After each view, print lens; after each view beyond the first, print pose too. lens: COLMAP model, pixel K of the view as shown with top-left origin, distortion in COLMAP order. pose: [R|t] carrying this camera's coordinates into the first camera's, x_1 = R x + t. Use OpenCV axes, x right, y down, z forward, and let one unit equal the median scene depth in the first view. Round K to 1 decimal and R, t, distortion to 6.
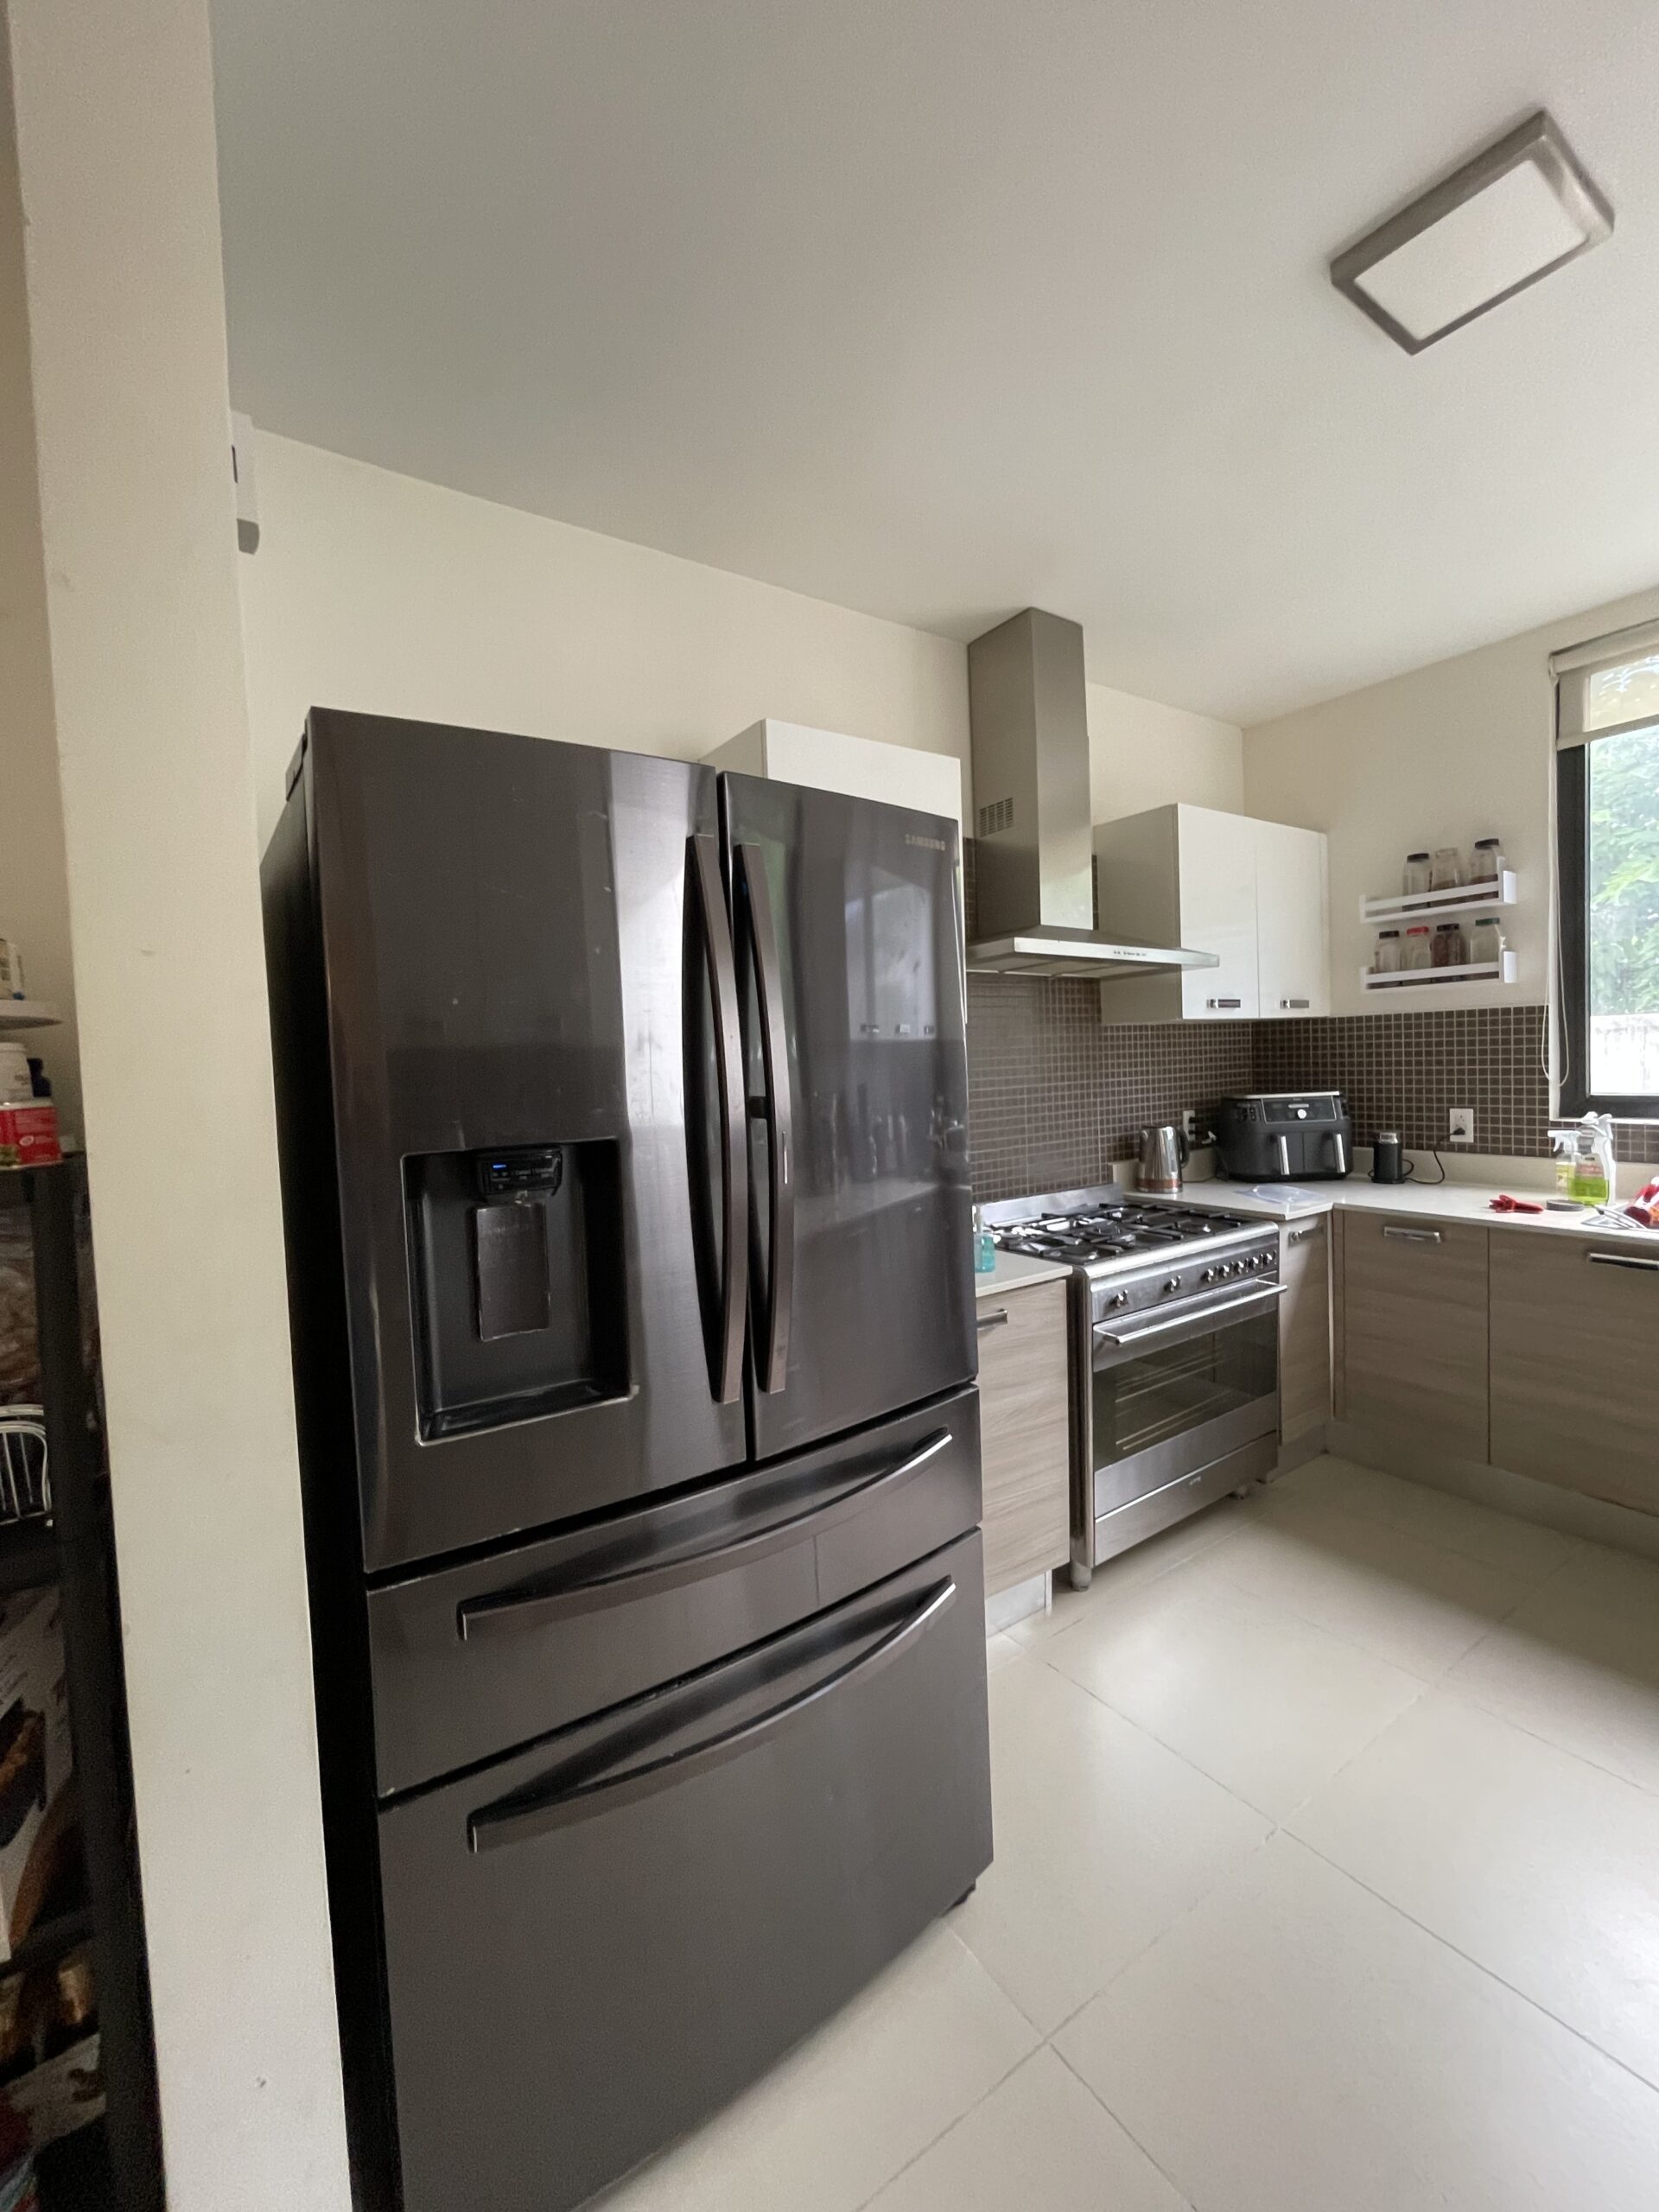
lens RADIAL K [[907.9, 0, 821.8], [0, 907.9, 1097.9], [0, 0, 1]] dist [-0.015813, 0.009564]
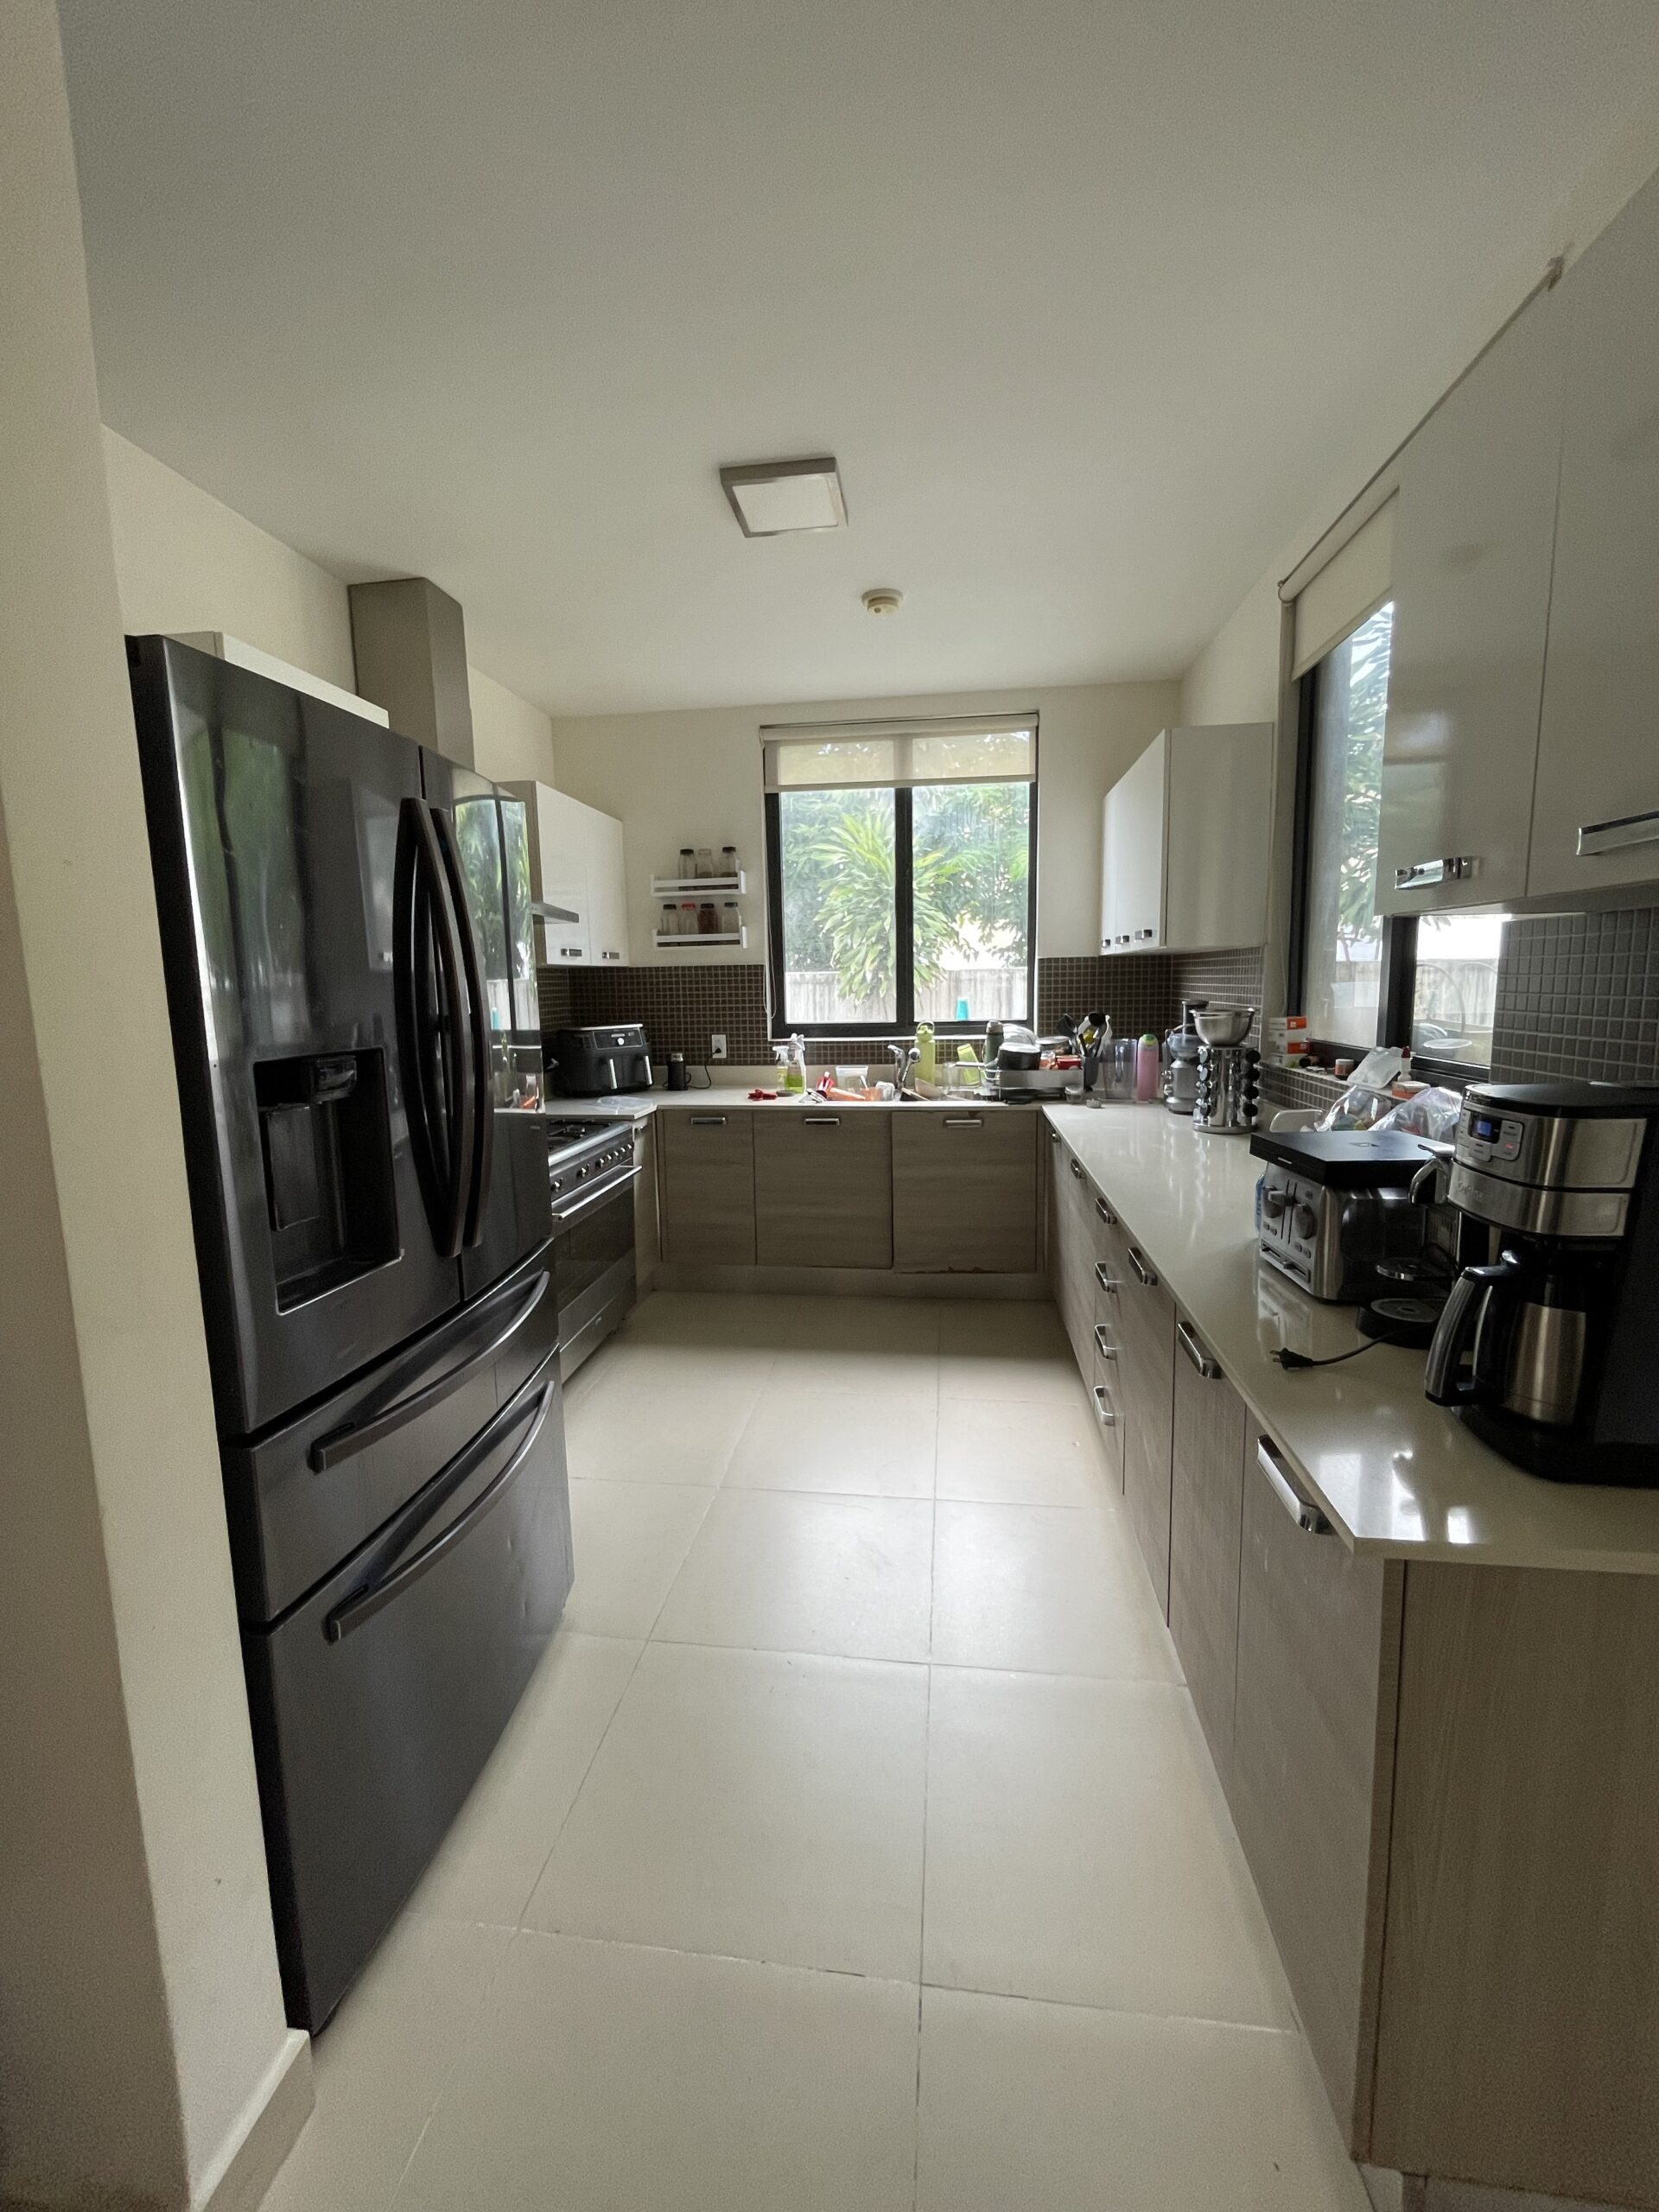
lens RADIAL K [[907.9, 0, 821.8], [0, 907.9, 1097.9], [0, 0, 1]] dist [-0.015813, 0.009564]
pose [[0.667543, -0.068694, 0.741396, -0.268860], [0.023959, 0.997201, 0.070823, 0.014538], [-0.744186, -0.029514, 0.667320, -0.088806]]
